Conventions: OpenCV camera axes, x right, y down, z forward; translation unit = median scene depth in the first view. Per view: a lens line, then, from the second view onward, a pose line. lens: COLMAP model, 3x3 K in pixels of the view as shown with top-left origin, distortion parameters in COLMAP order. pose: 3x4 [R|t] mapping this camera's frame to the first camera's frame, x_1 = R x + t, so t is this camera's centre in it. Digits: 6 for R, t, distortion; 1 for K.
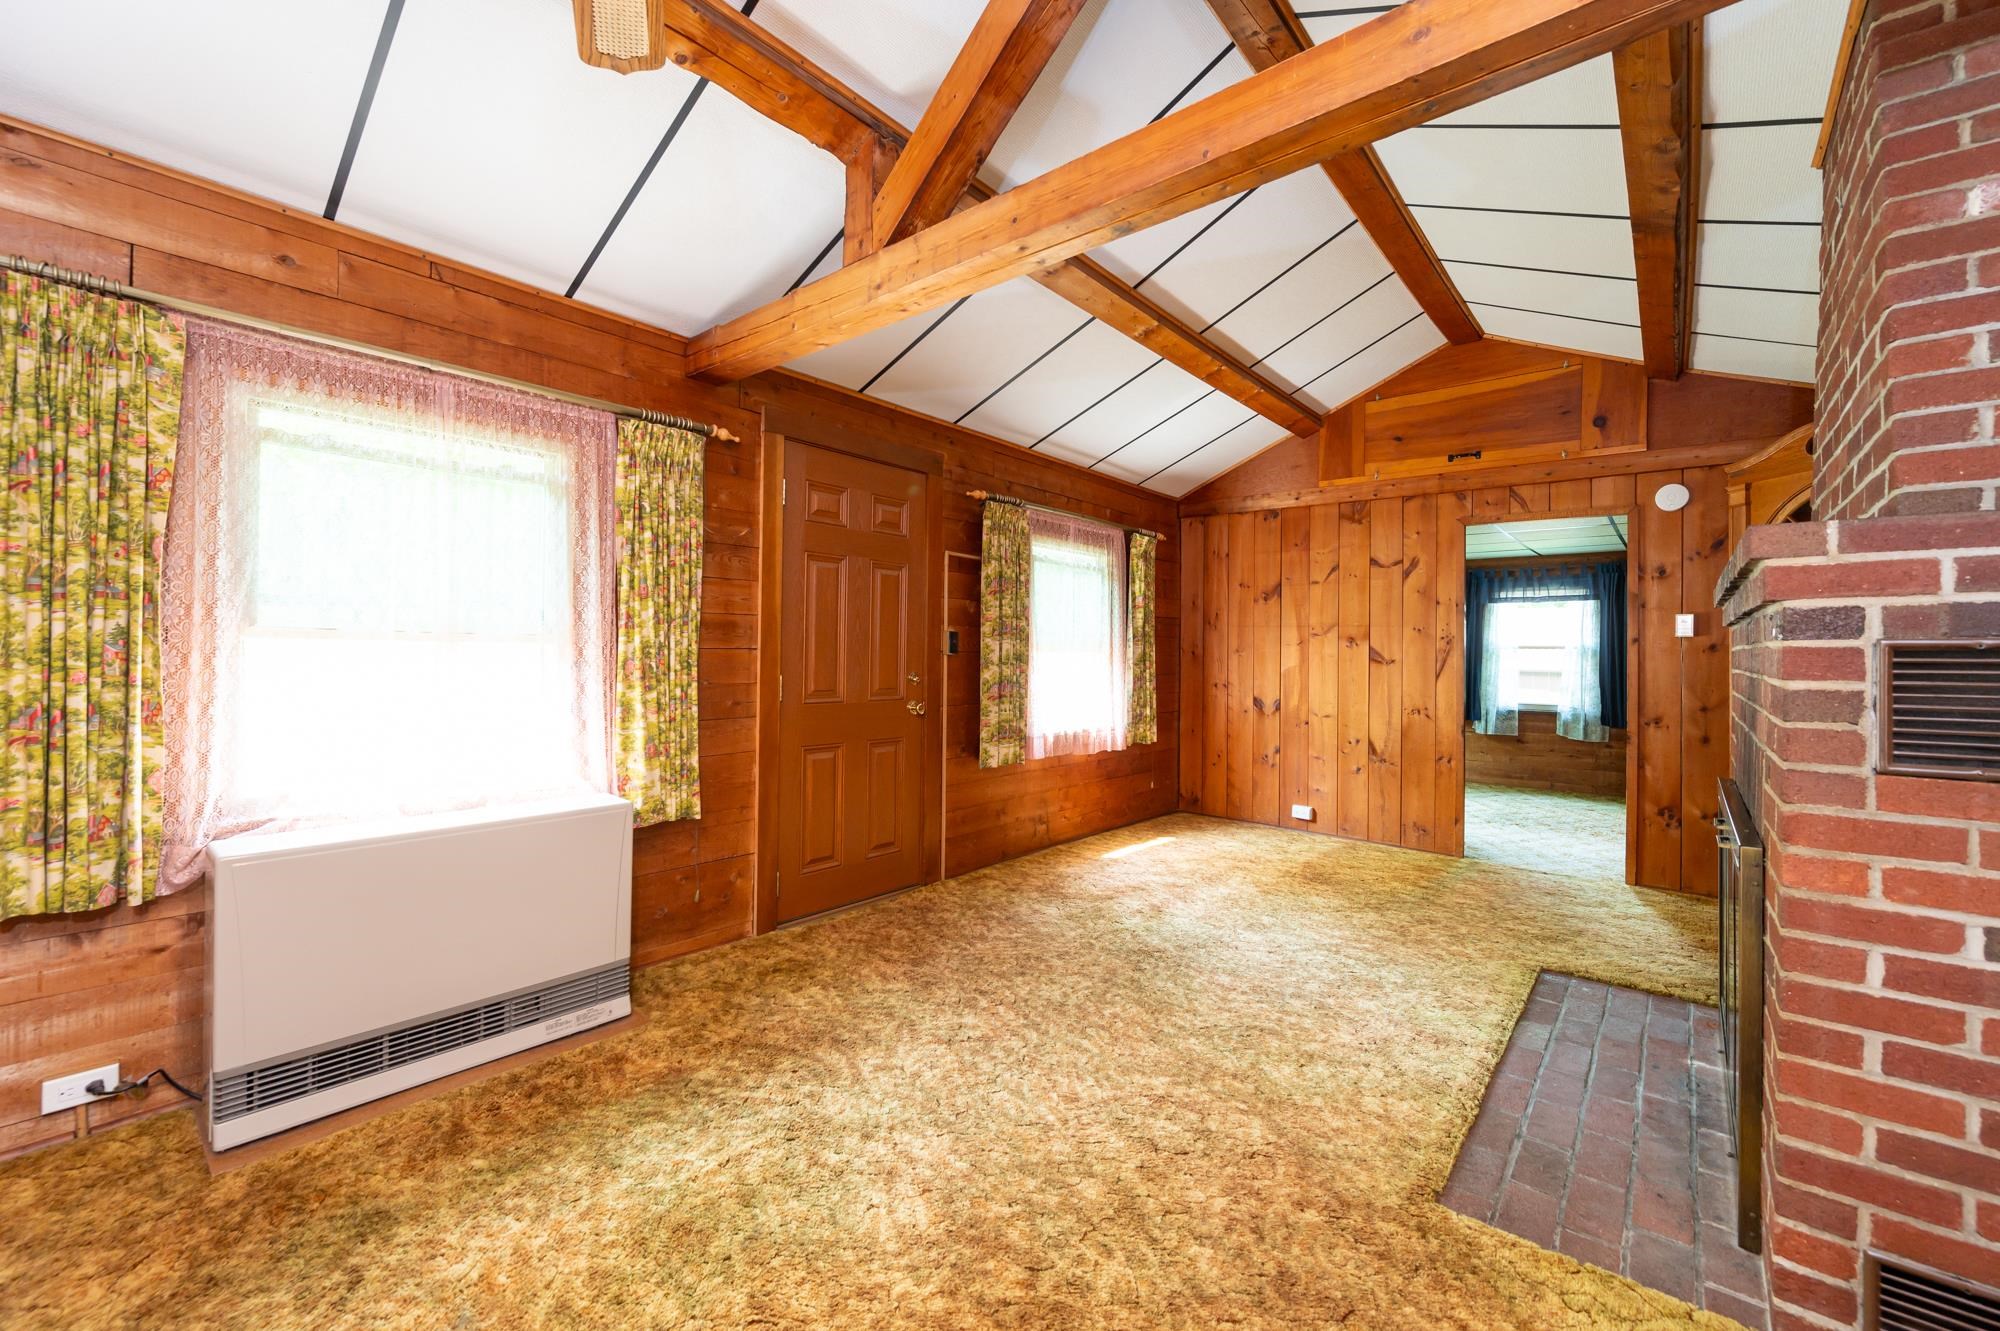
lens RADIAL K [[802.4, 0, 994.7], [0, 802.4, 650.0], [0, 0, 1]] dist [-0.001466, -0.000080]
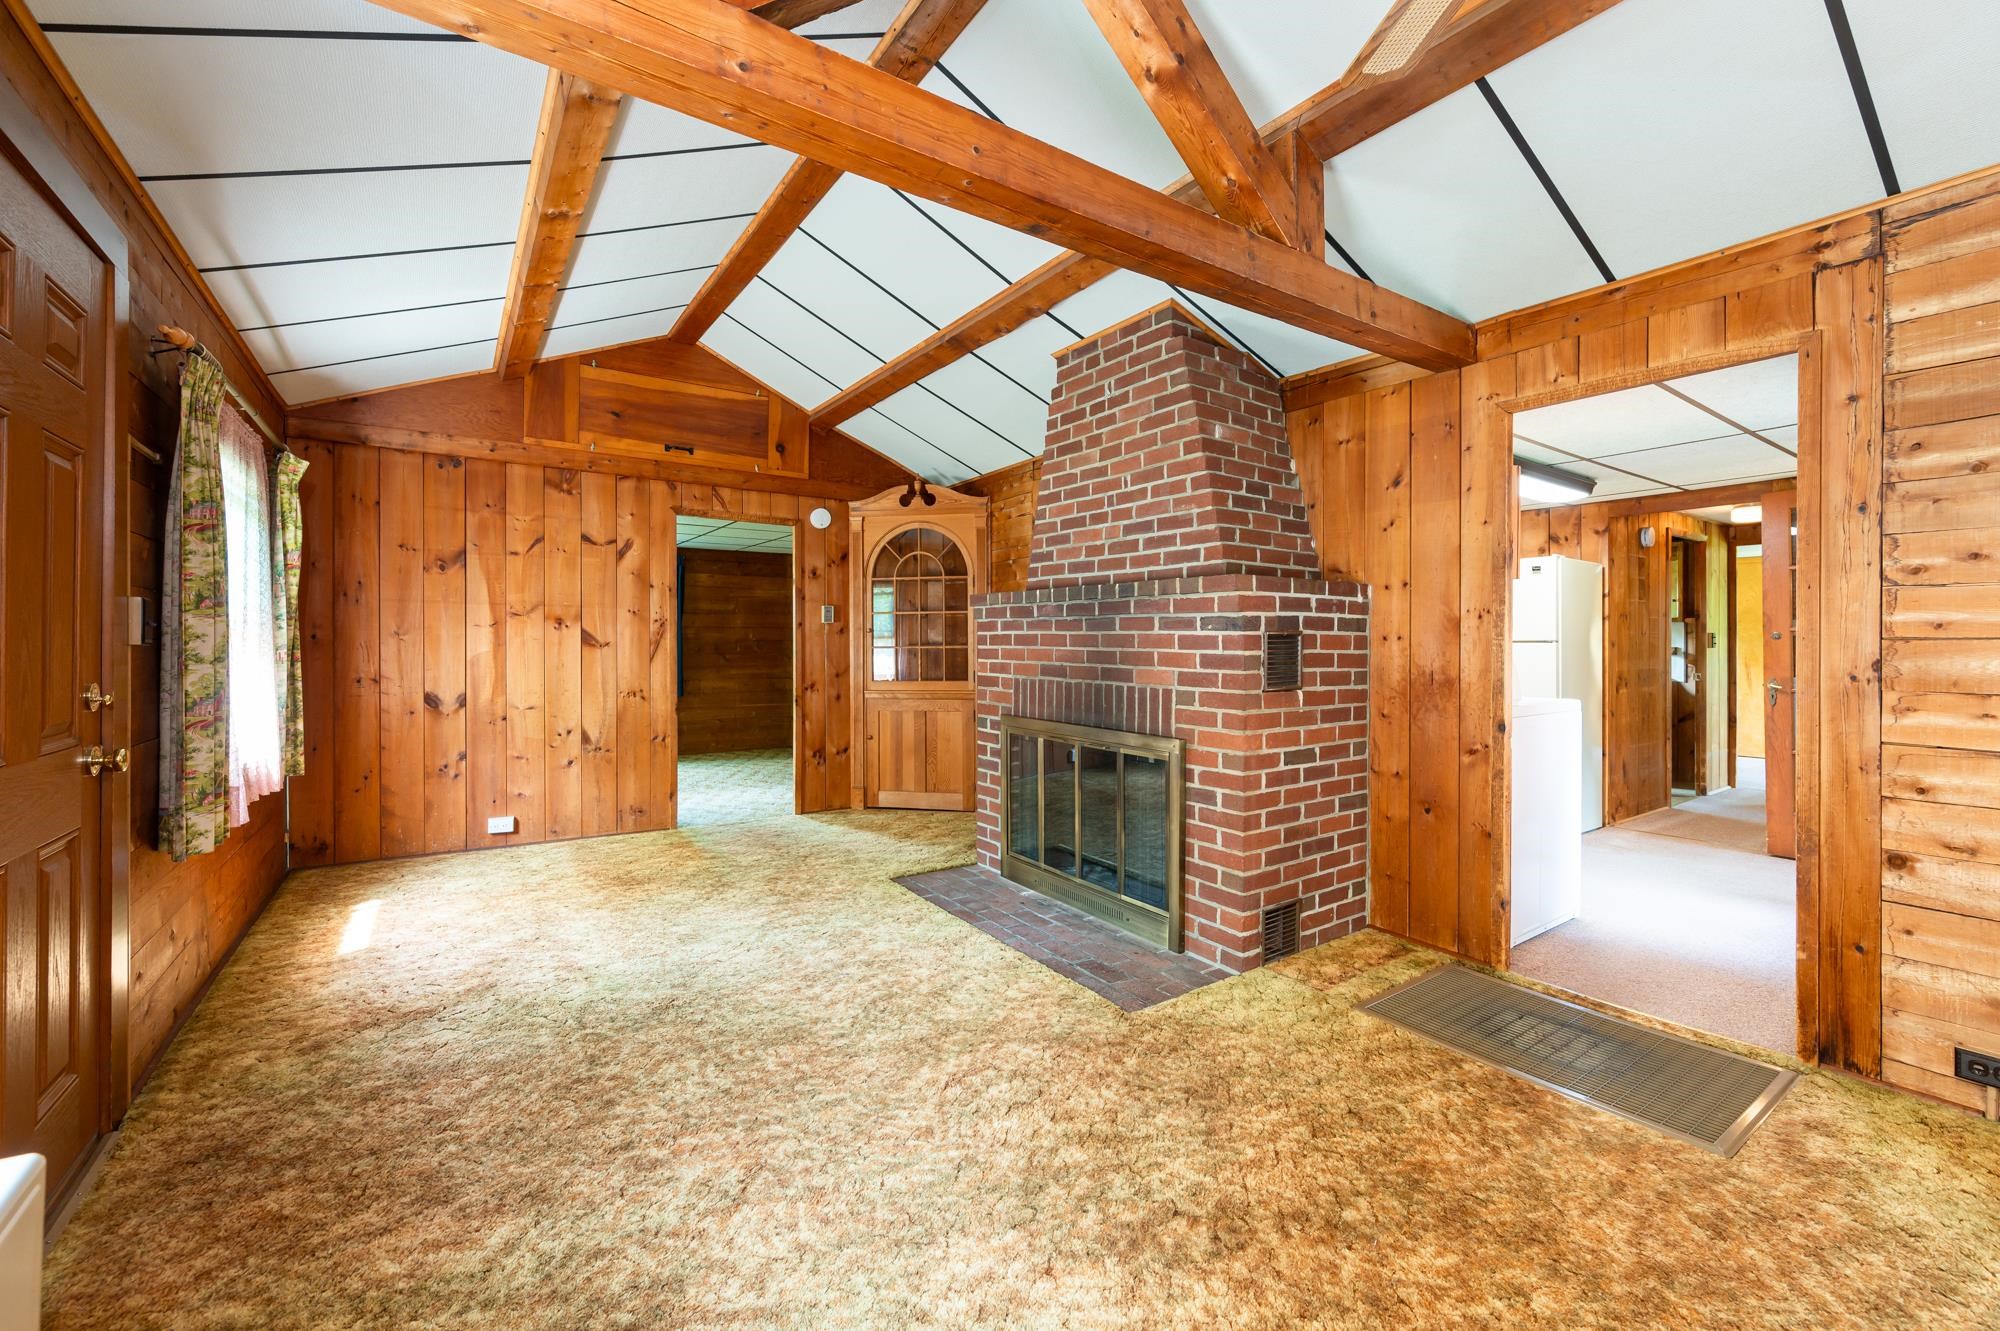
lens RADIAL K [[820.3, 0, 998.0], [0, 820.3, 641.6], [0, 0, 1]] dist [-0.001837, -0.000335]
pose [[0.261840, -0.012483, 0.965031, -0.420486], [-0.002746, 0.999903, 0.013679, -0.004540], [-0.965107, -0.006231, 0.261780, 0.372025]]
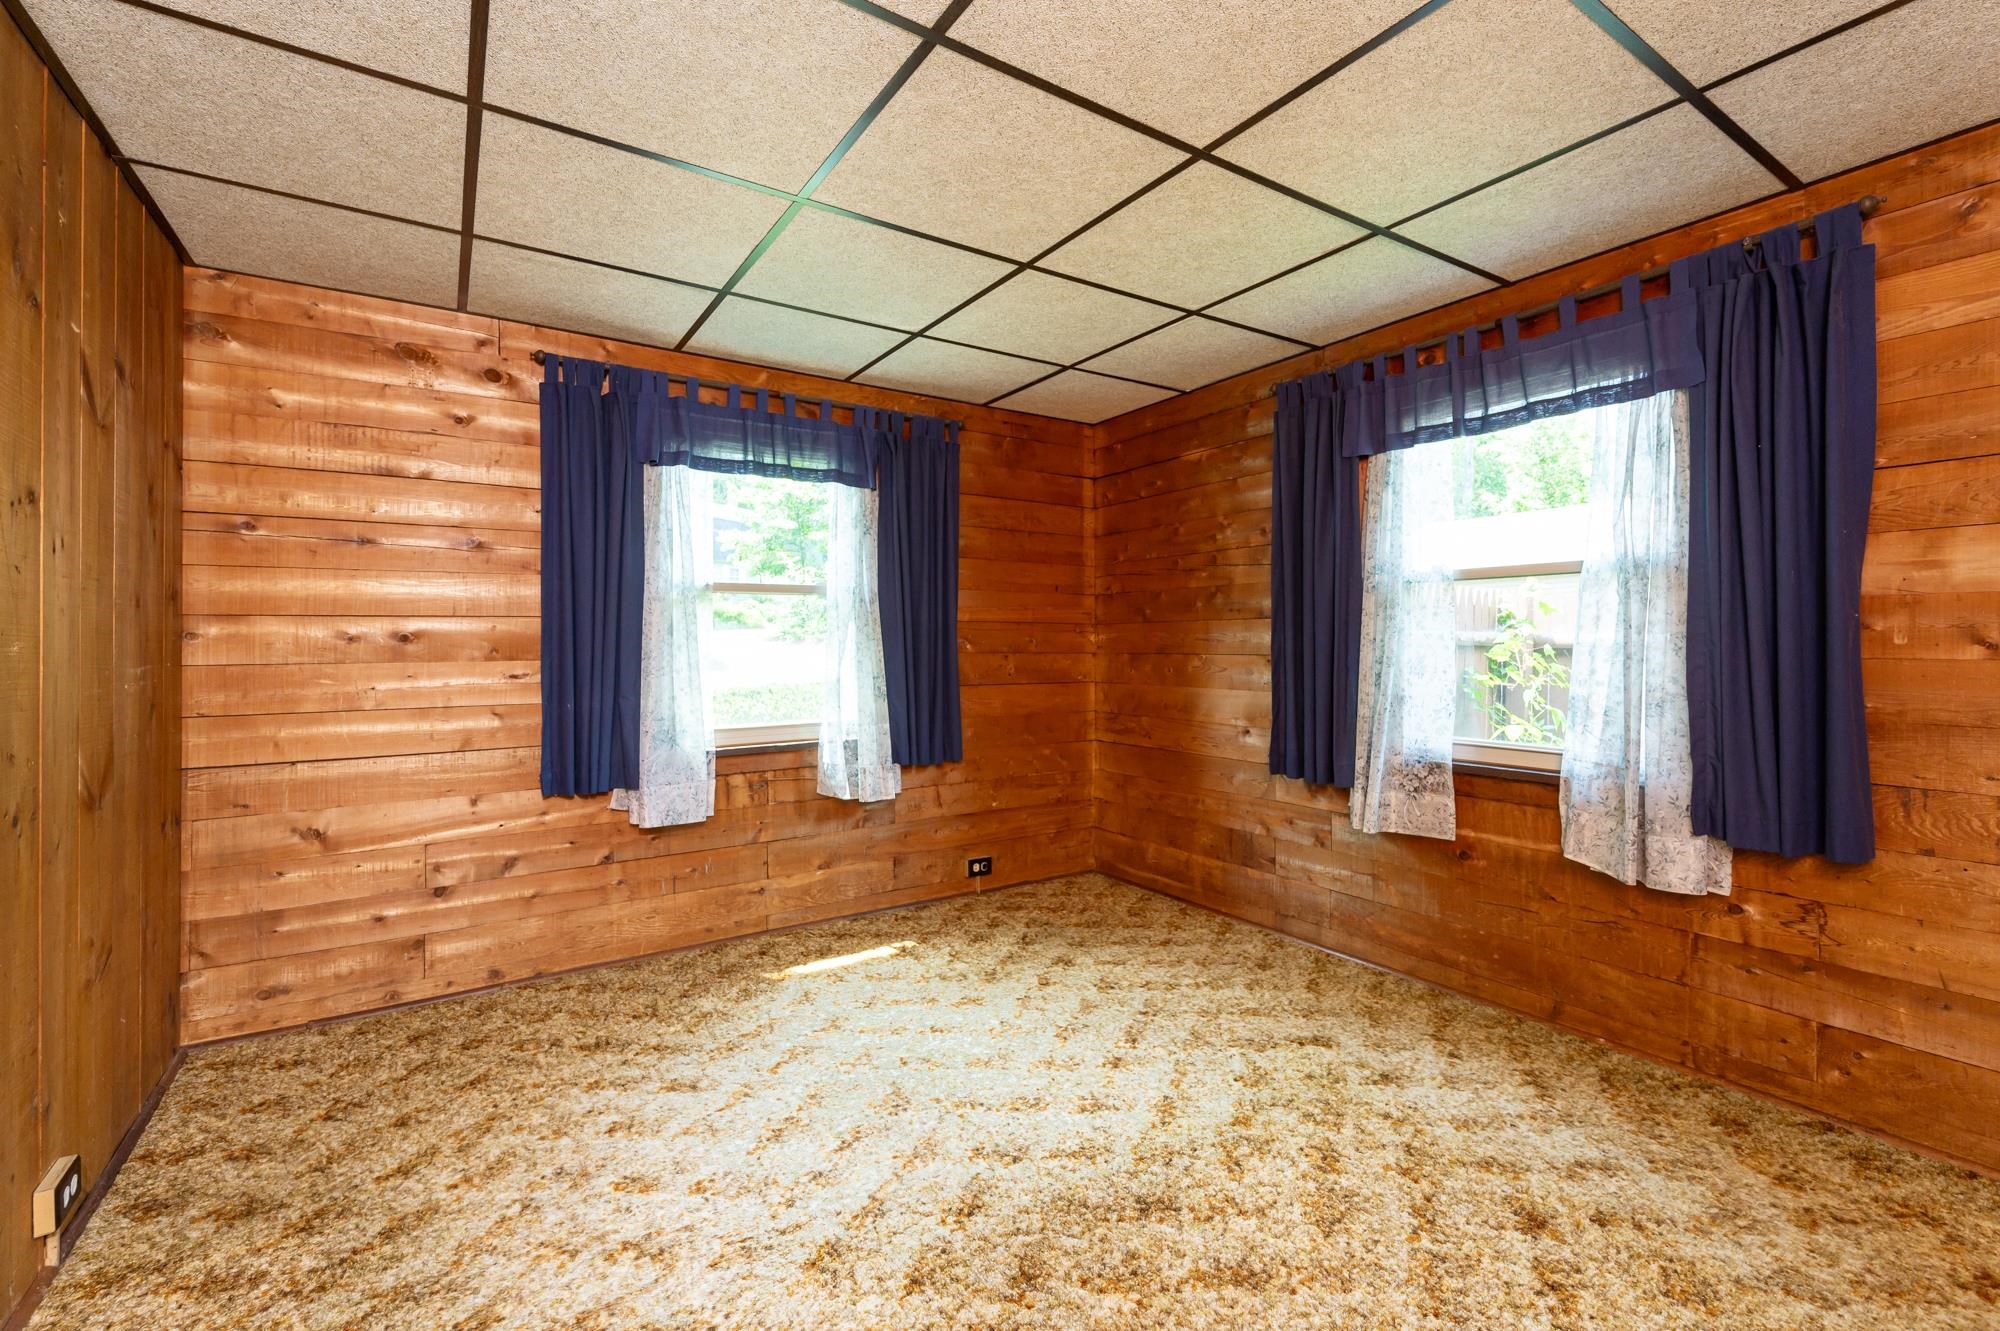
lens RADIAL K [[820.3, 0, 998.0], [0, 820.3, 641.6], [0, 0, 1]] dist [-0.001837, -0.000335]
pose [[0.954247, -0.012657, -0.298752, 0.698865], [0.013872, 0.999902, 0.001947, 0.025984], [0.298698, -0.006002, 0.954329, 0.751147]]
